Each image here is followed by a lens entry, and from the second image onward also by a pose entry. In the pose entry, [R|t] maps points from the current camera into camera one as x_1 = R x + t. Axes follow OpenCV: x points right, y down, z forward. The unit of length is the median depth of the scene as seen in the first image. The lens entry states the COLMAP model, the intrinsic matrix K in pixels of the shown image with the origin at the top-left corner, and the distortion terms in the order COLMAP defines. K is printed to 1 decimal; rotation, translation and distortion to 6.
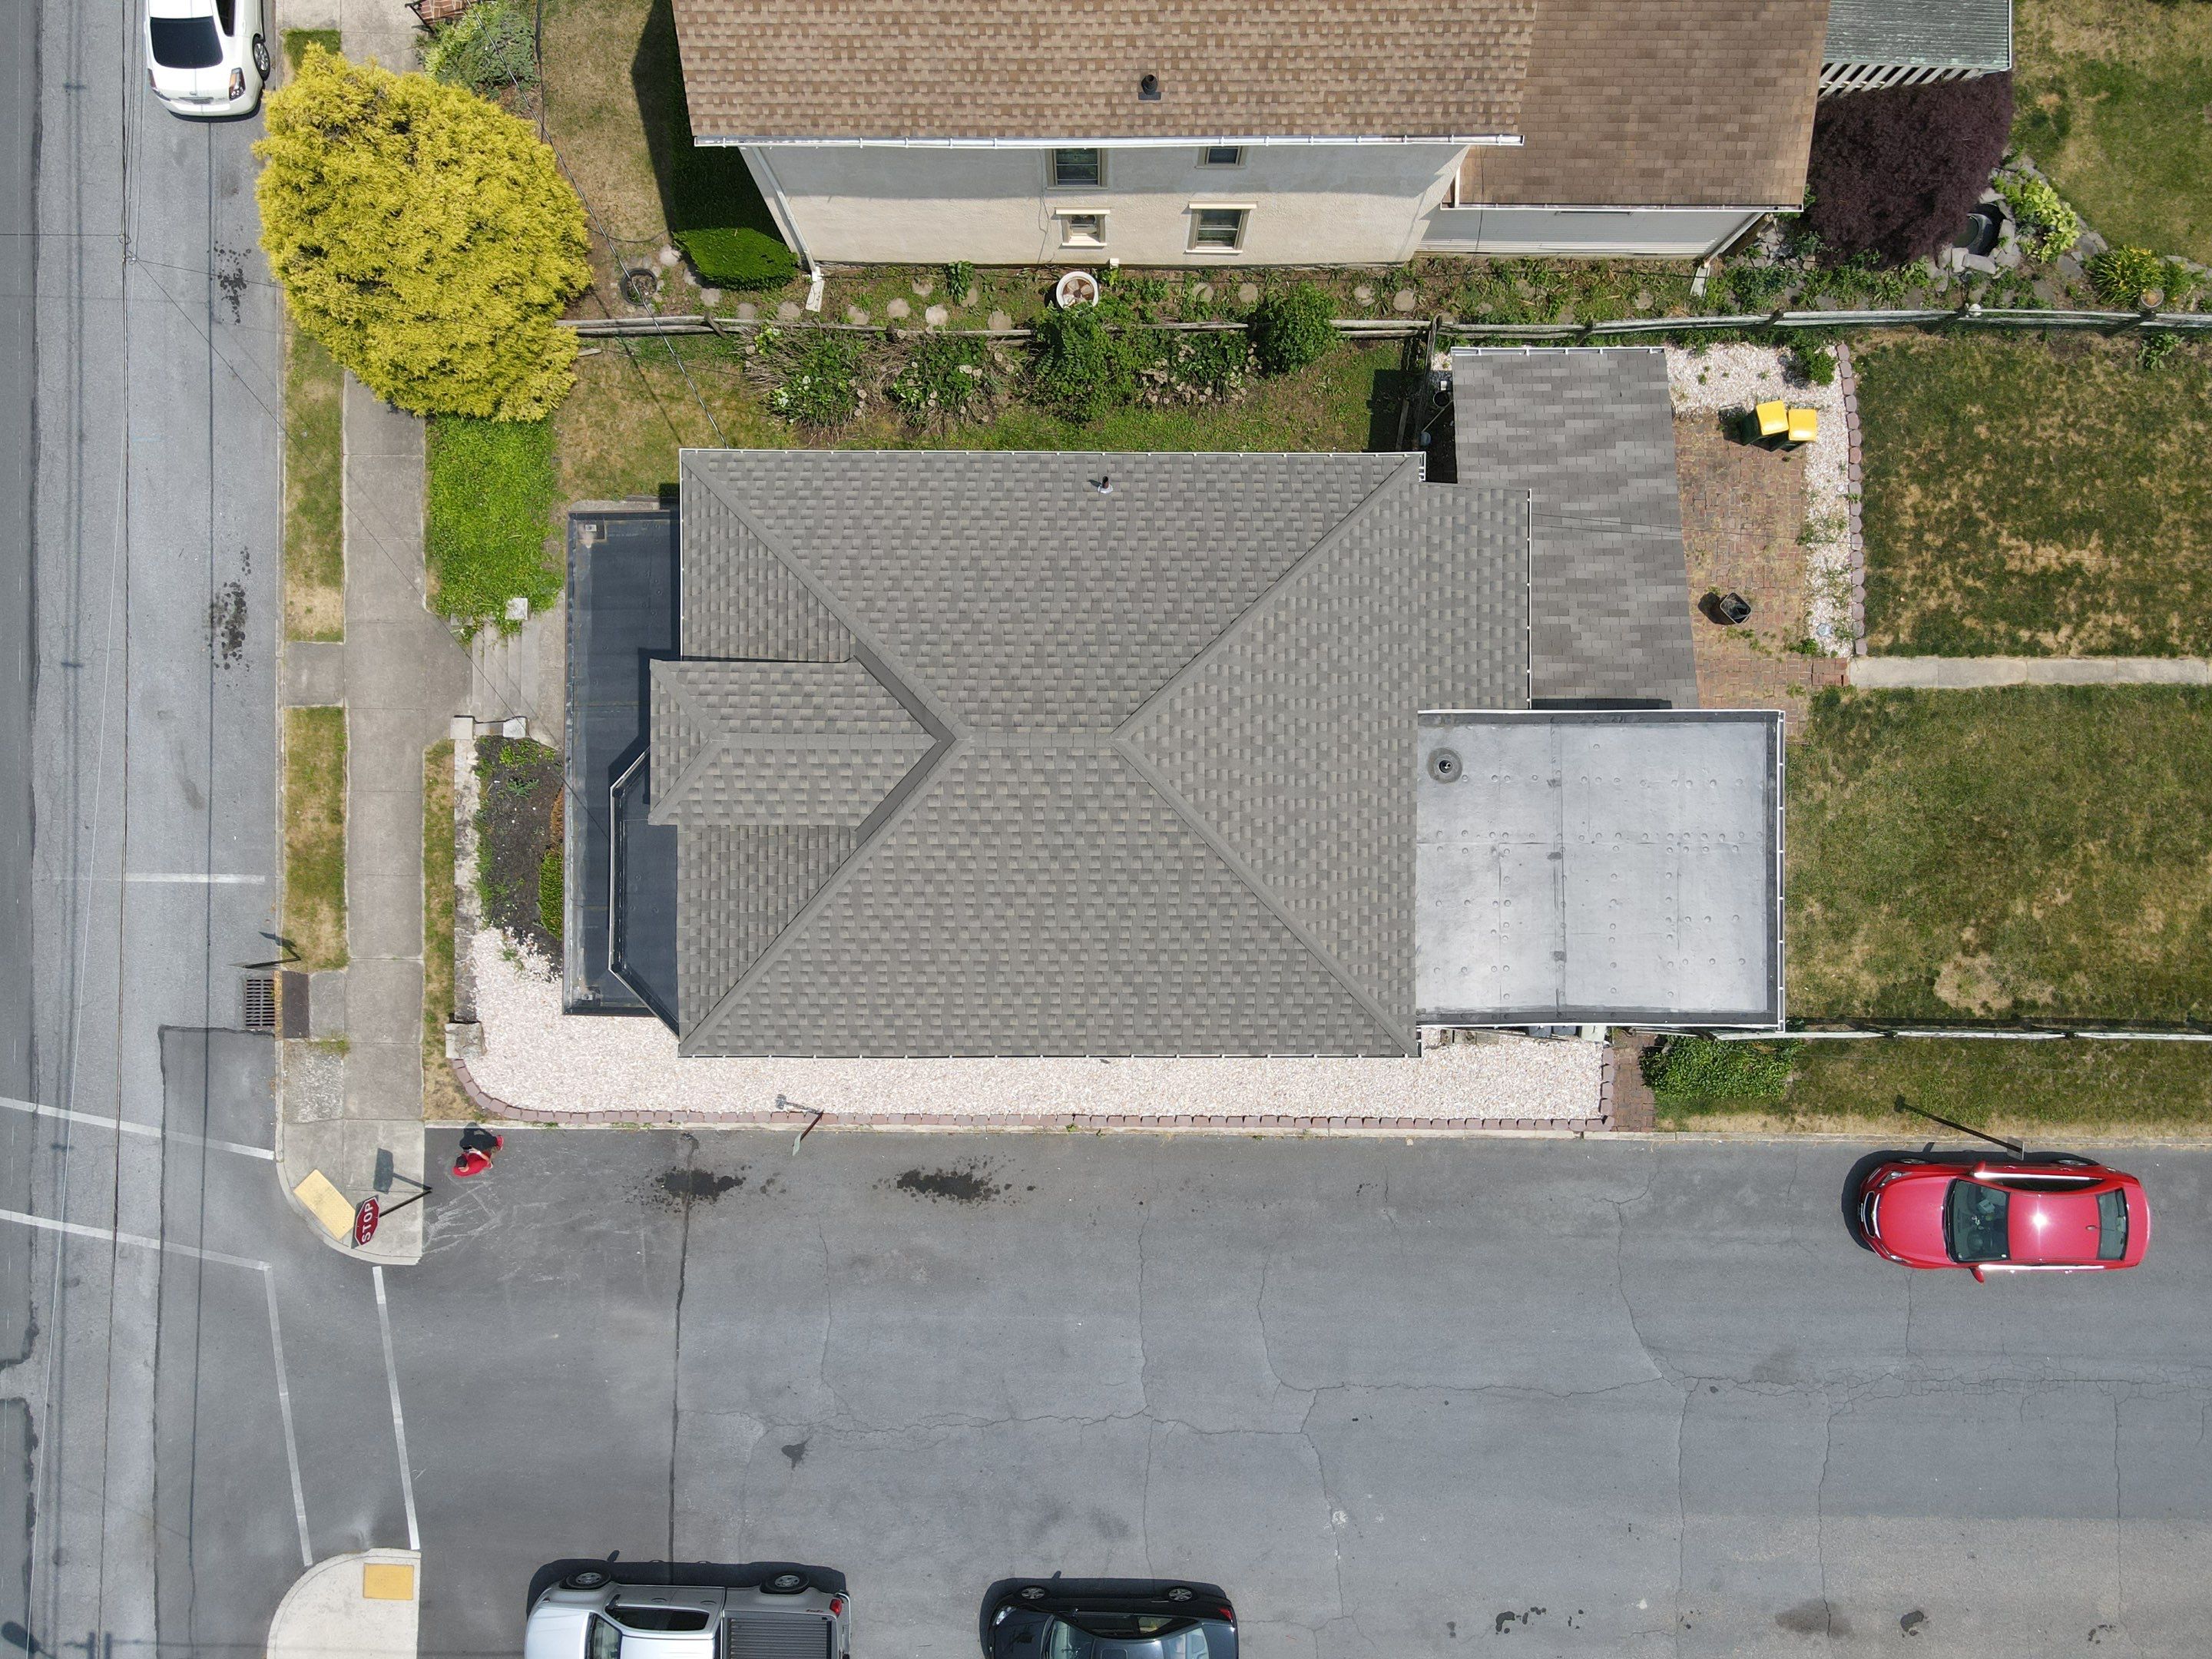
lens RADIAL K [[1617.2, 0, 1099.4], [0, 1617.2, 831.0], [0, 0, 1]] dist [0.007934, 0.009954]
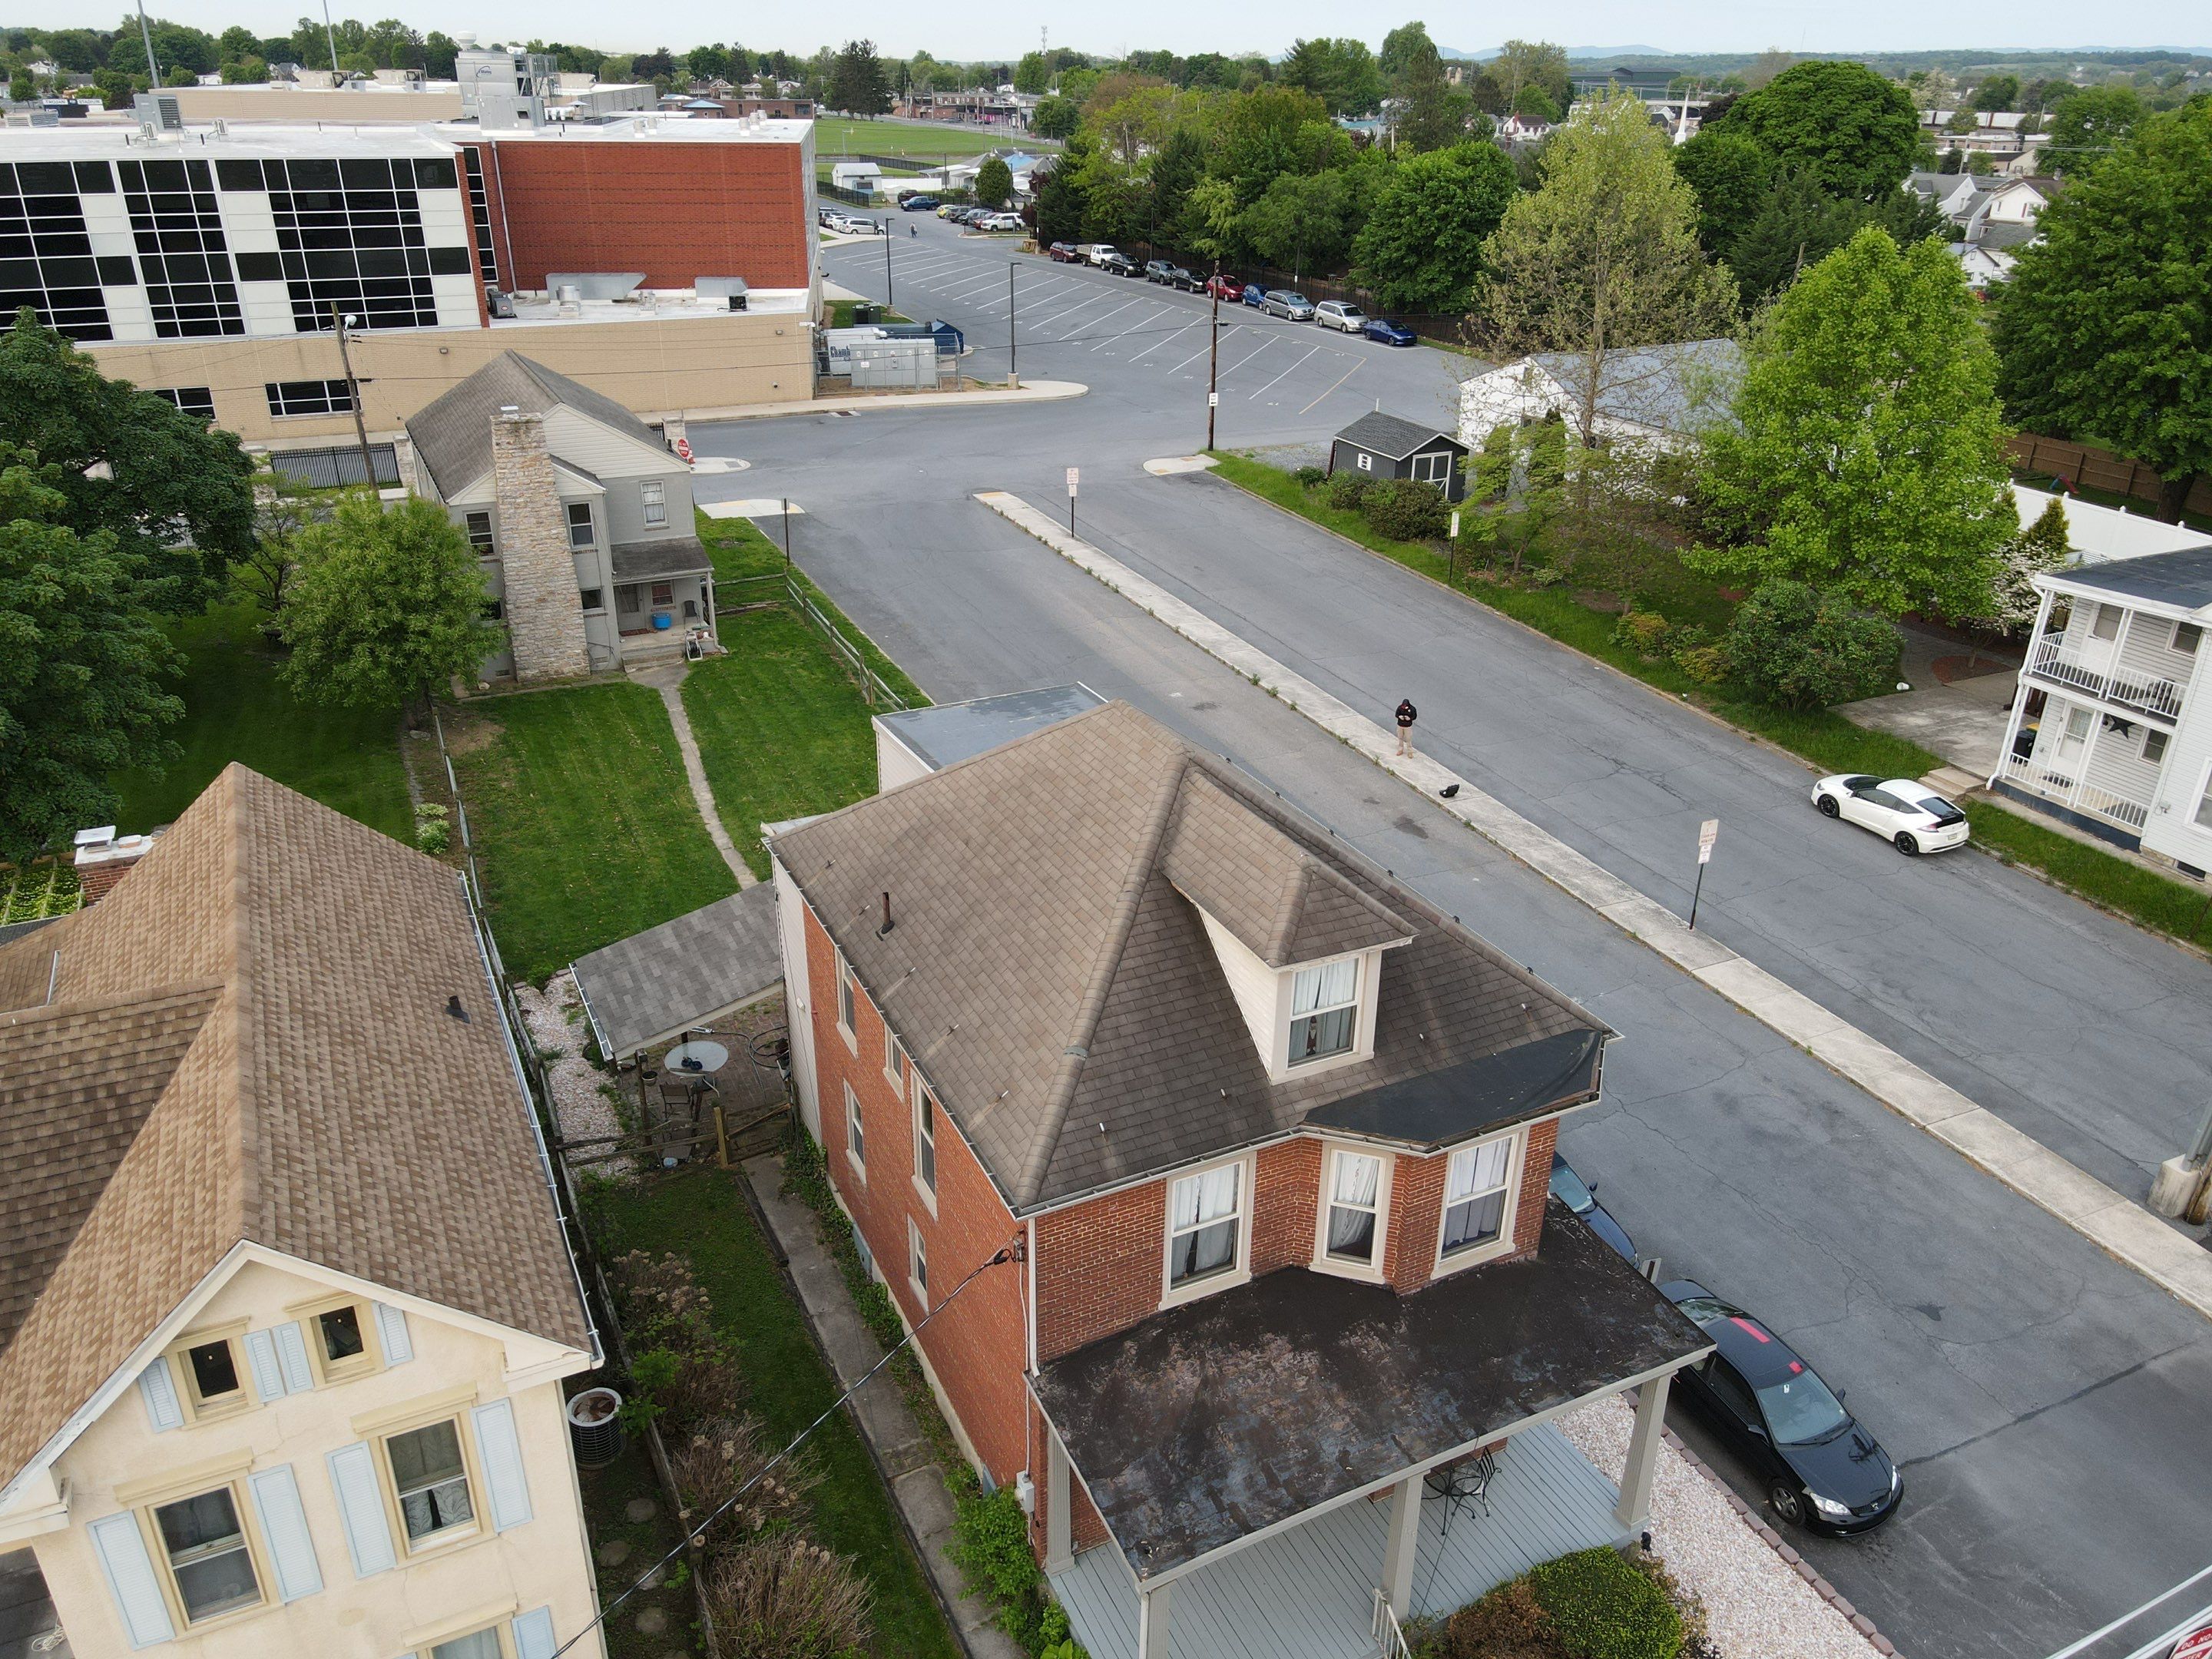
lens RADIAL K [[1617.2, 0, 1098.0], [0, 1617.2, 839.9], [0, 0, 1]] dist [0.007934, 0.009954]
pose [[-0.438237, -0.389557, 0.810058, -0.645217], [0.898764, -0.176794, 0.401207, -0.371132], [-0.013080, 0.903875, 0.427597, 0.391817]]
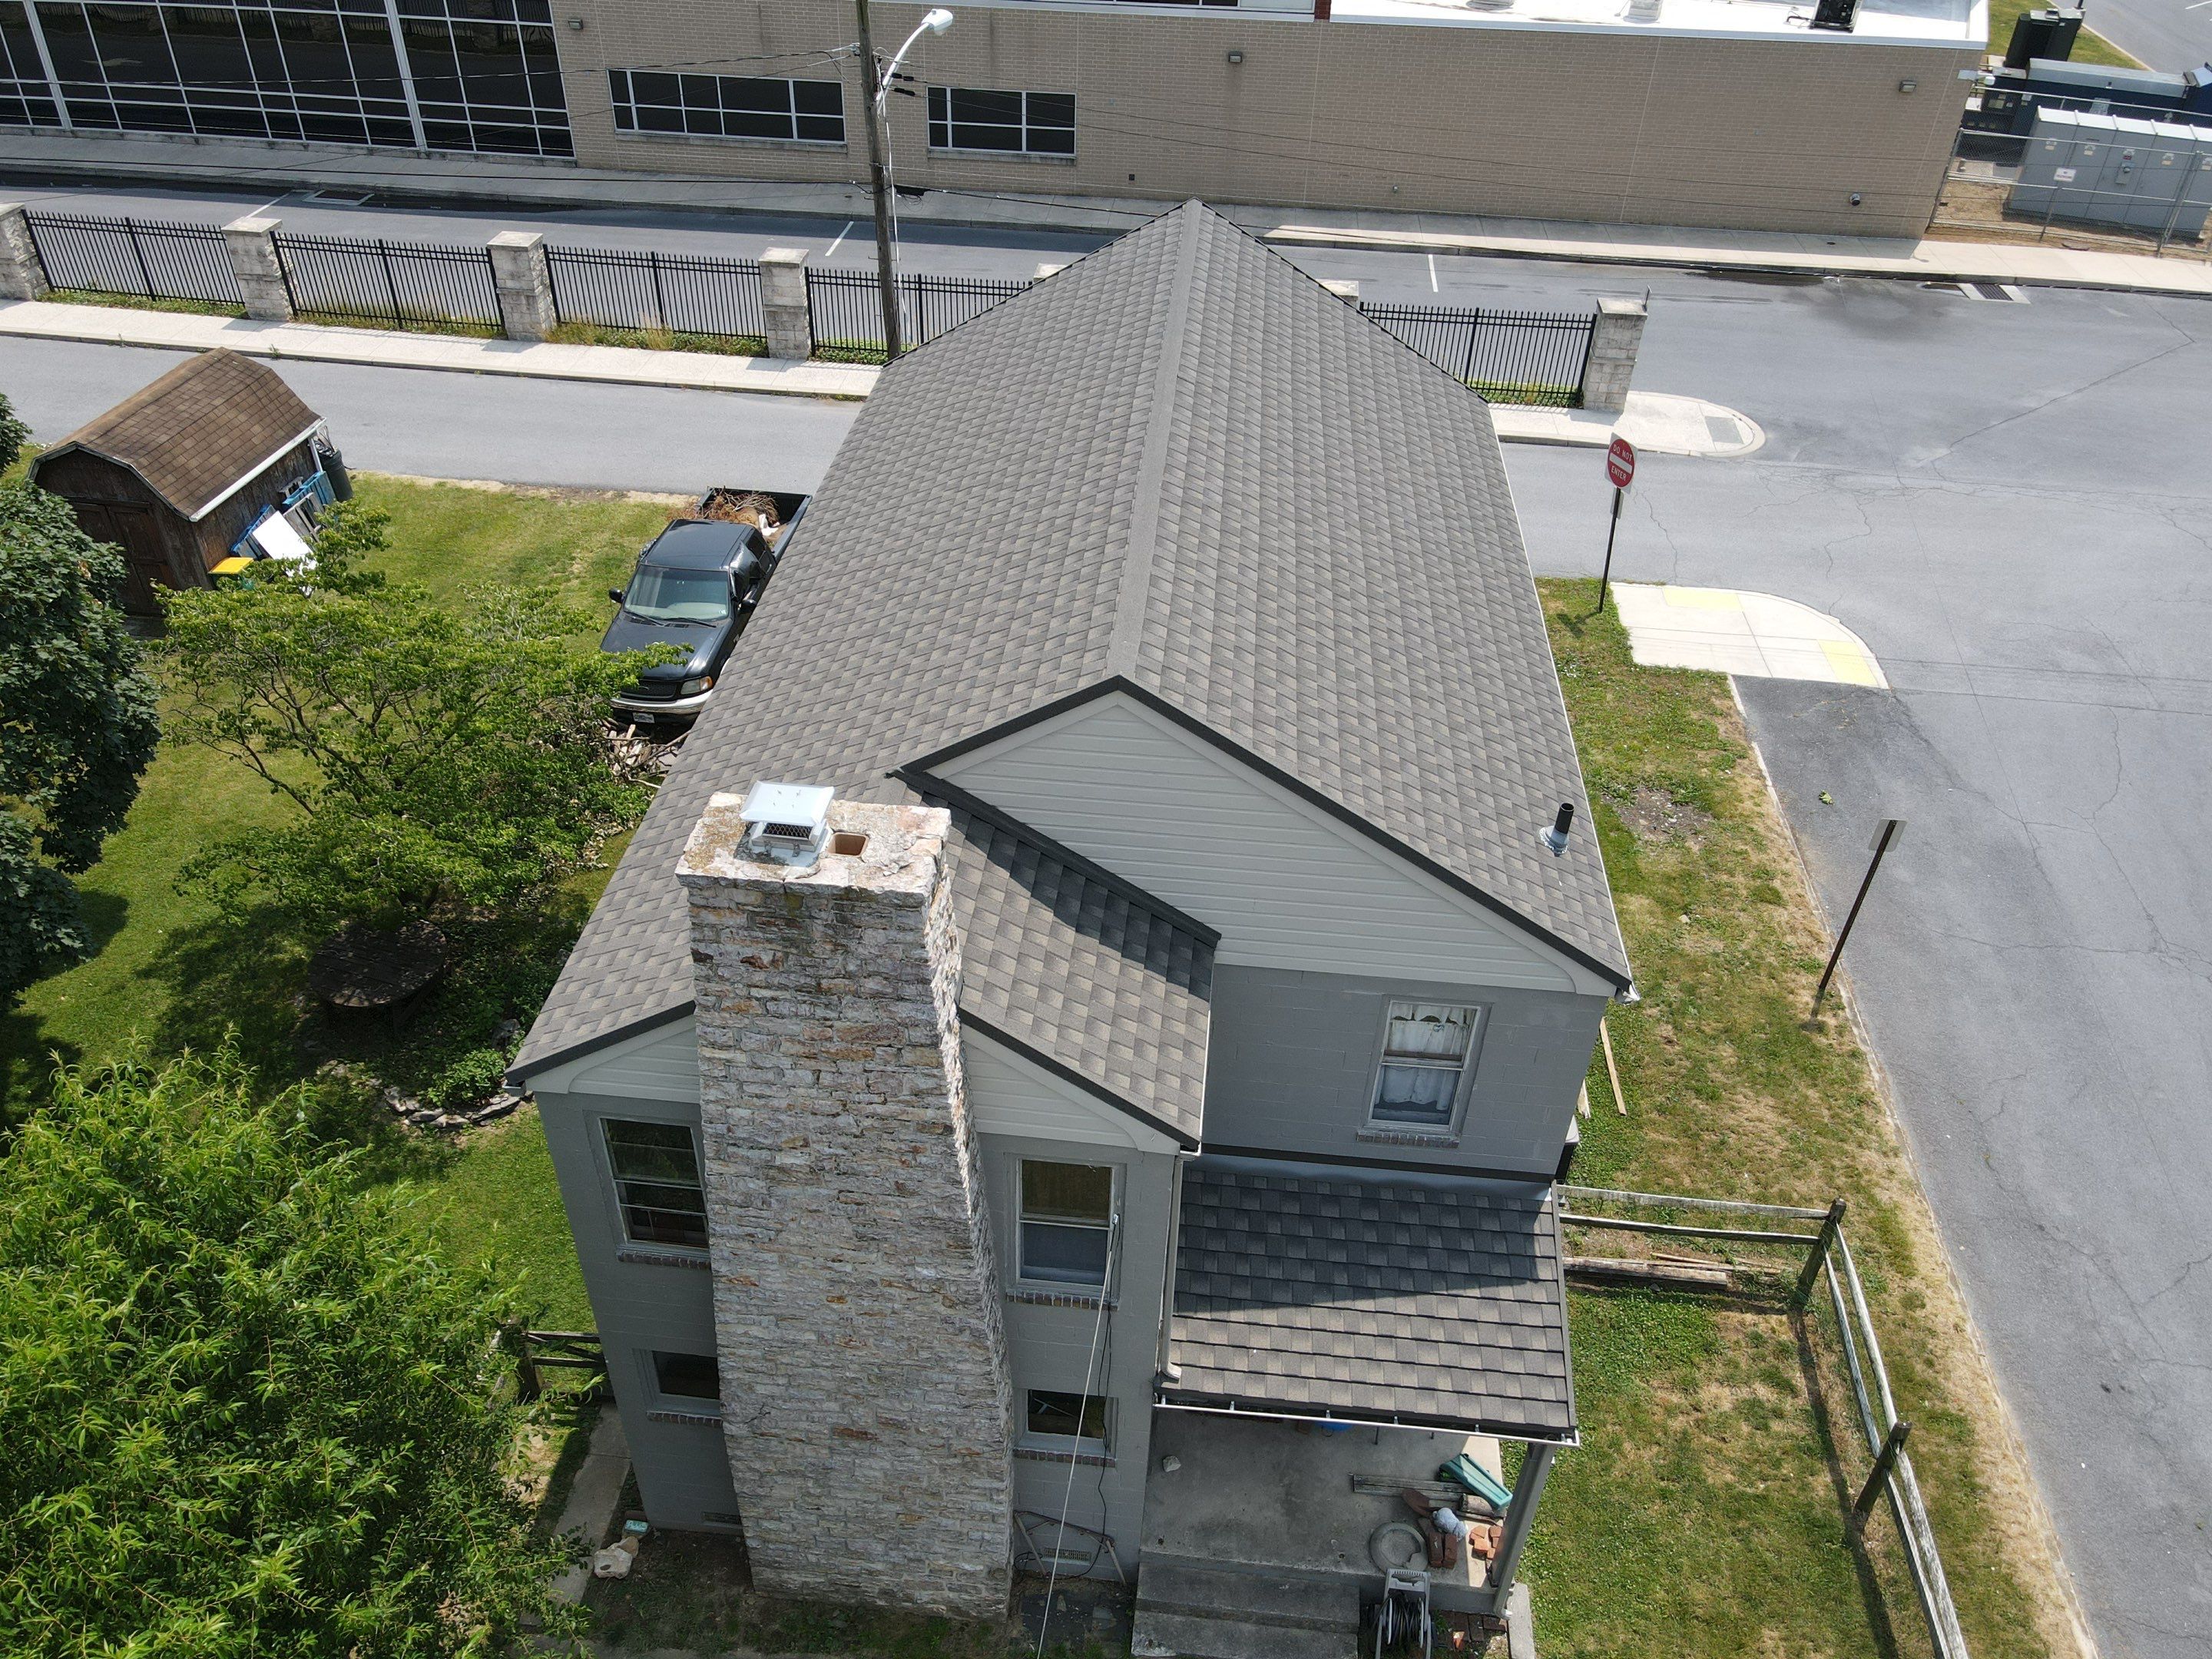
lens RADIAL K [[1617.2, 0, 1092.7], [0, 1617.2, 838.5], [0, 0, 1]] dist [0.007934, 0.009954]
pose [[0.097090, -0.600166, 0.793961, 0.861503], [0.994803, 0.083108, -0.058828, -0.093720], [-0.030678, 0.795547, 0.605115, 0.518820]]
